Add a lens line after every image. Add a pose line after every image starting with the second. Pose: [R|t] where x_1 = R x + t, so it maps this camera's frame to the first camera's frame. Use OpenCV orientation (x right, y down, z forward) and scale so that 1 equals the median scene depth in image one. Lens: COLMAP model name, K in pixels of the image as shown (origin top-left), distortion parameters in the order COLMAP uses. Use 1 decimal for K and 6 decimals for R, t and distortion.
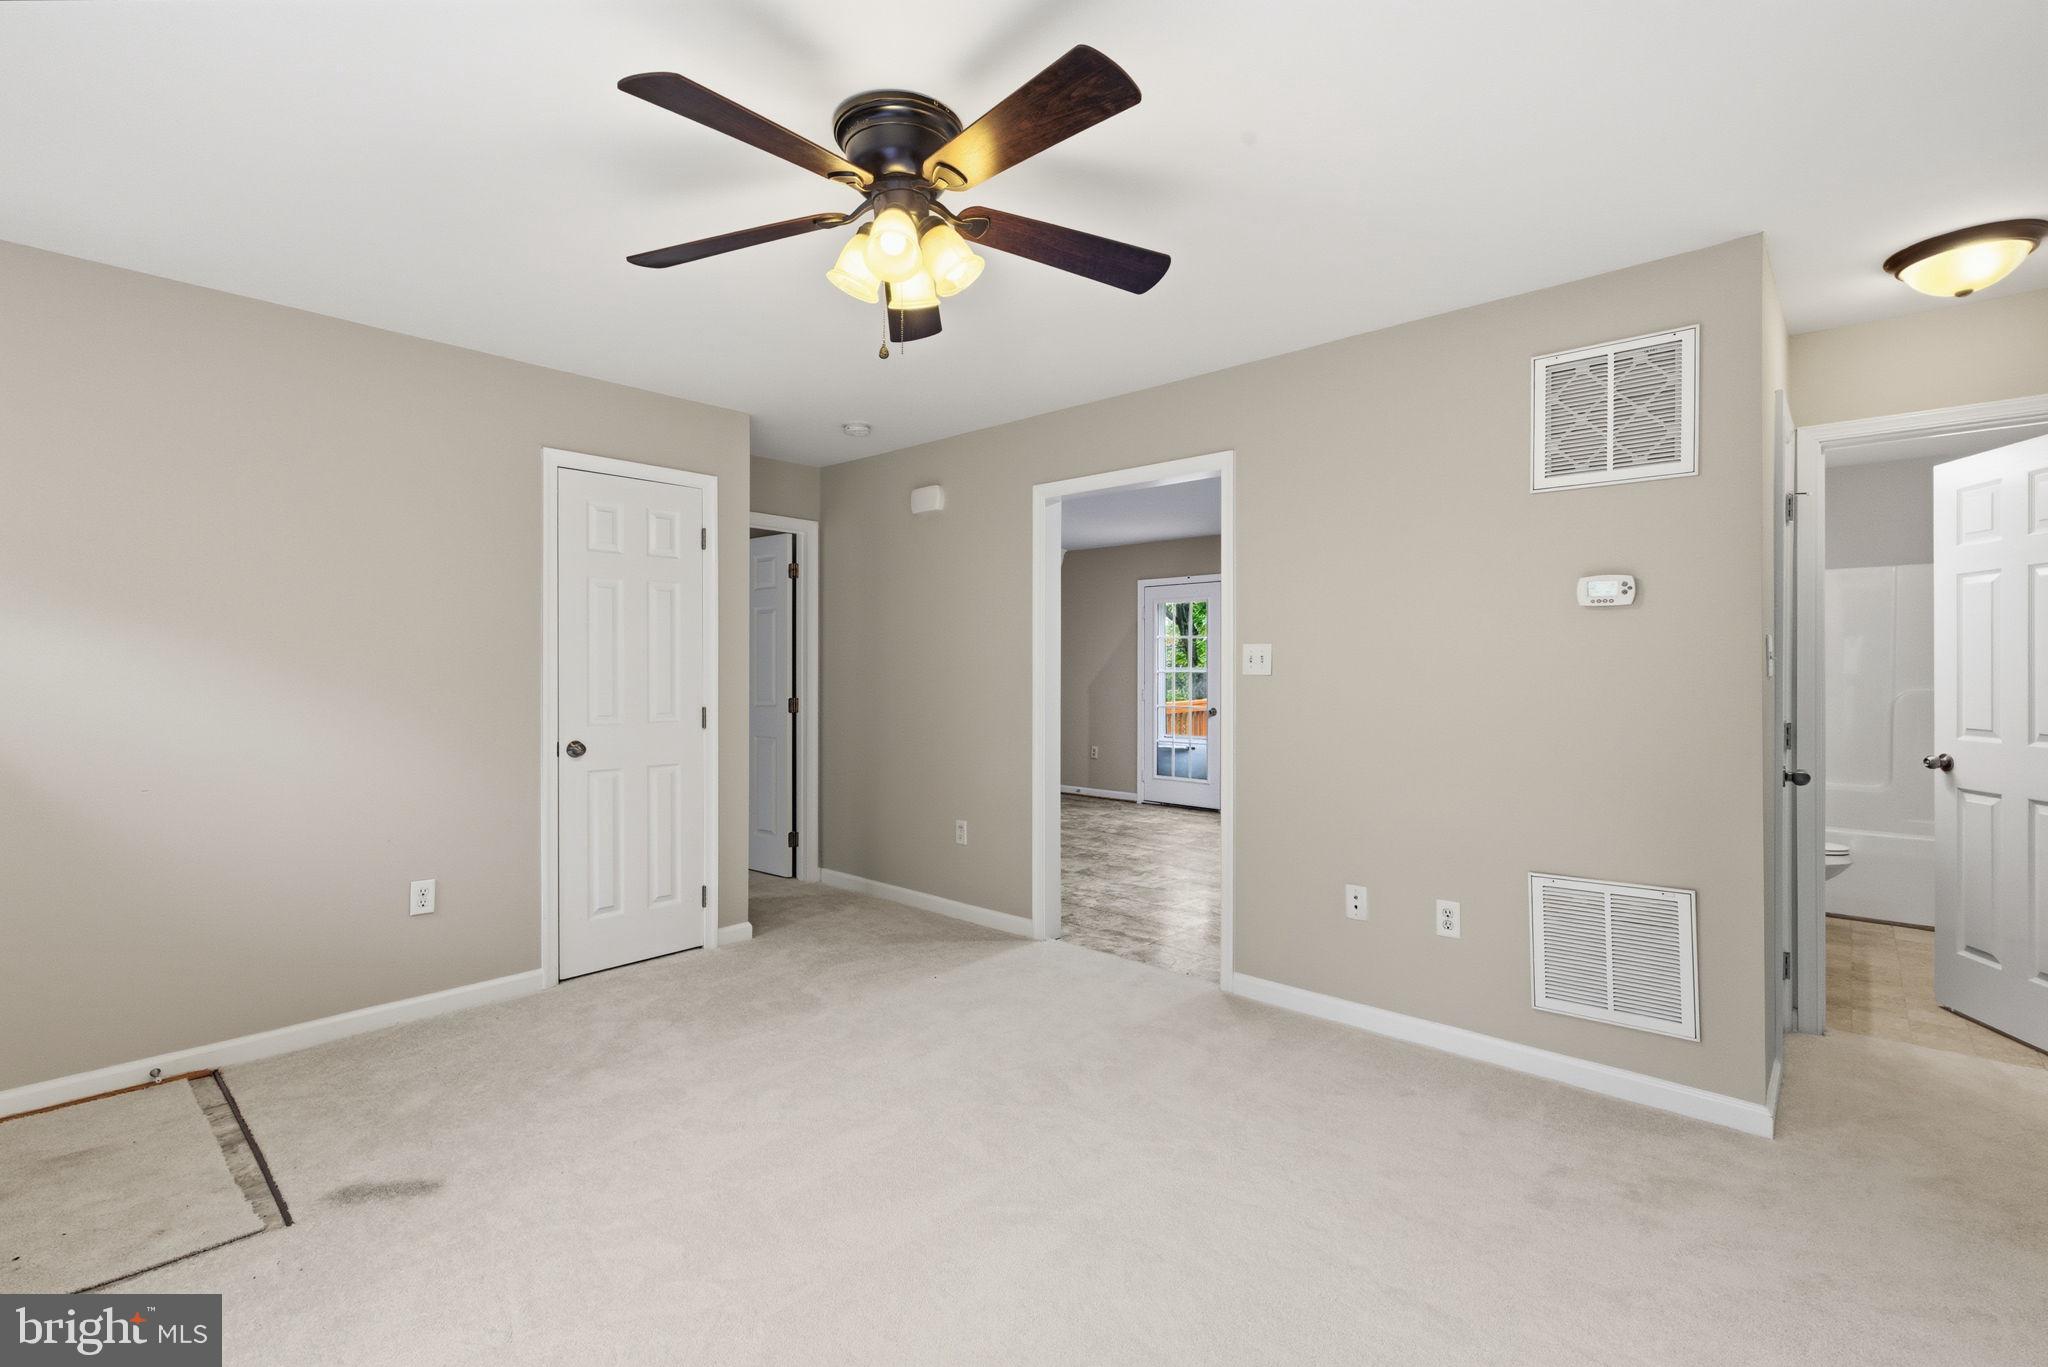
lens RADIAL K [[918.2, 0, 1019.8], [0, 918.2, 668.6], [0, 0, 1]] dist [0.000810, 0.000057]
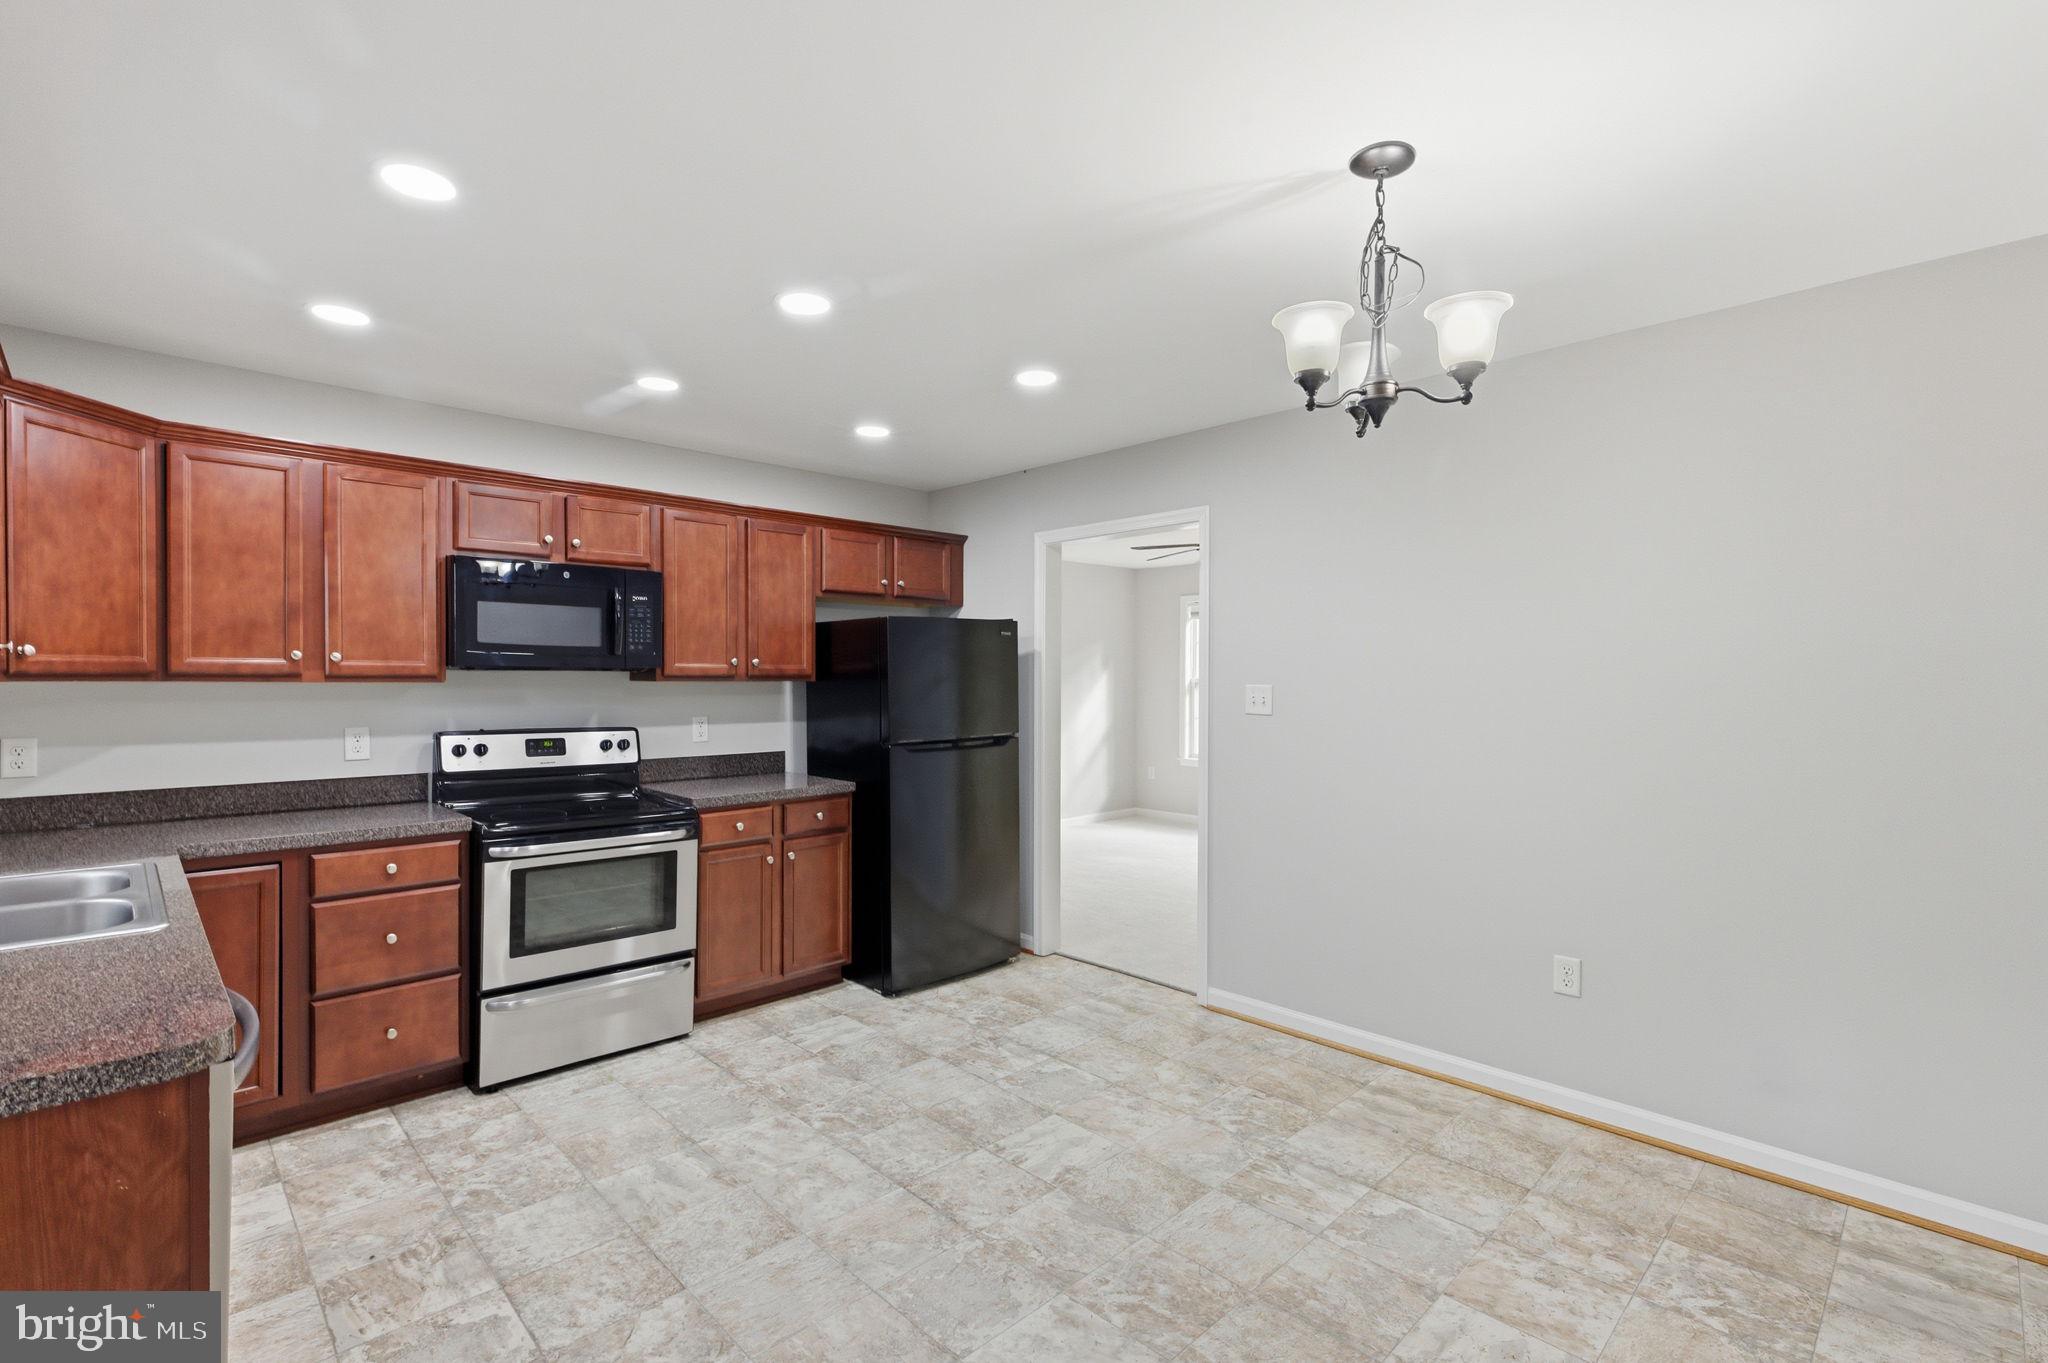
lens RADIAL K [[908.6, 0, 1008.9], [0, 908.6, 684.0], [0, 0, 1]] dist [0.002167, 0.000336]
pose [[-0.997883, 0.001691, 0.065013, 0.256410], [0.001555, 0.999997, -0.002138, -0.023848], [-0.065016, -0.002032, -0.997882, 2.857618]]
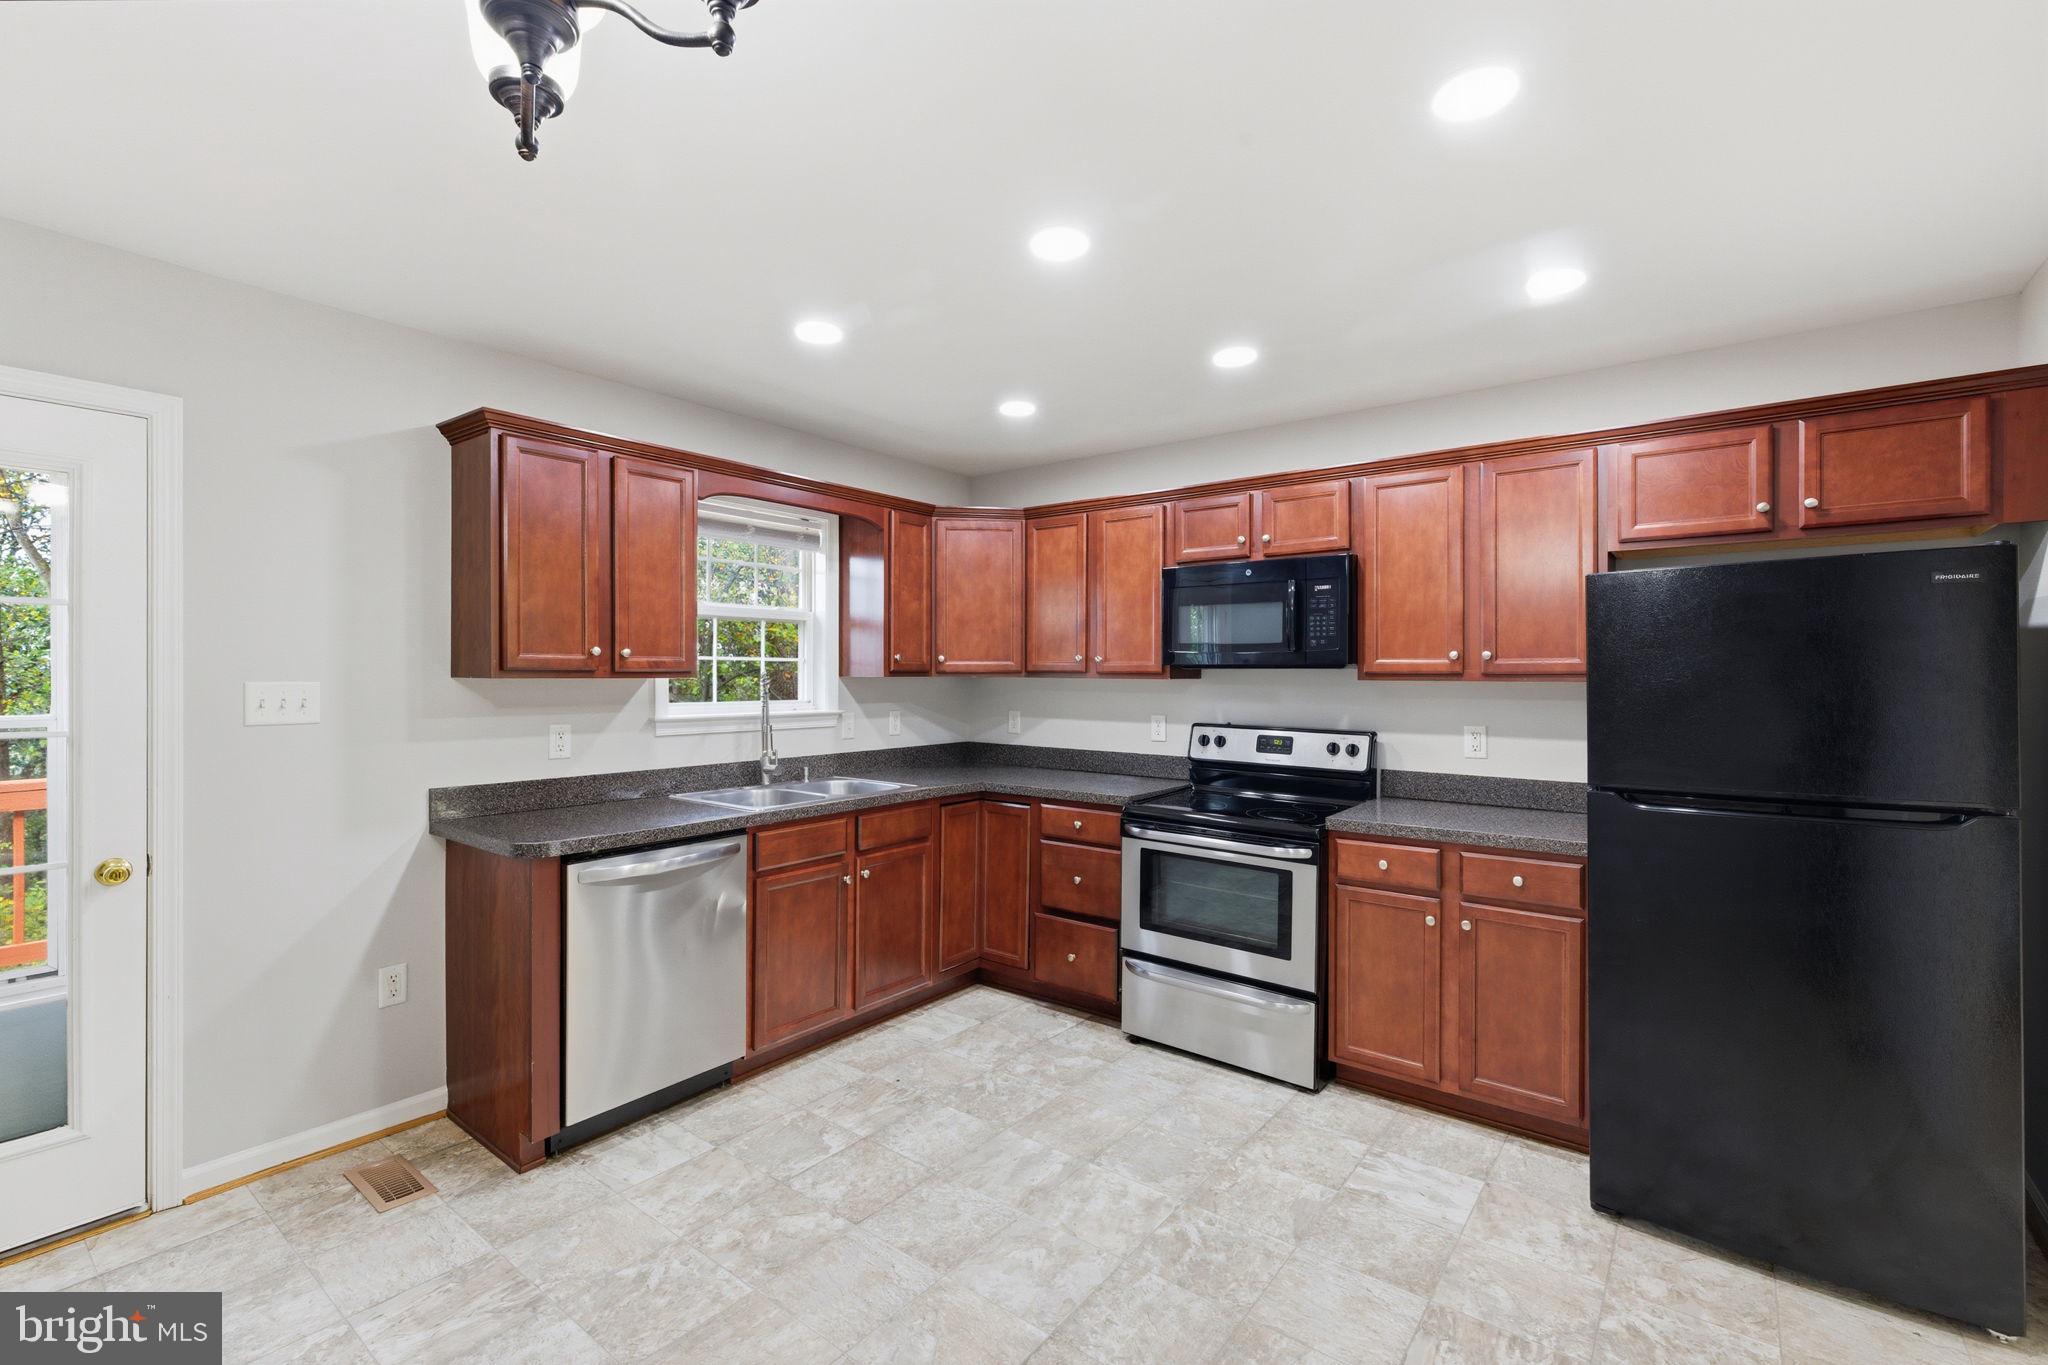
lens RADIAL K [[891.2, 0, 1023.8], [0, 891.2, 676.9], [0, 0, 1]] dist [0.003931, -0.000027]
pose [[-0.091458, -0.000055, 0.995809, -0.230144], [-0.011954, 0.999928, -0.001043, -0.028957], [-0.995737, -0.011999, -0.091452, 2.092511]]
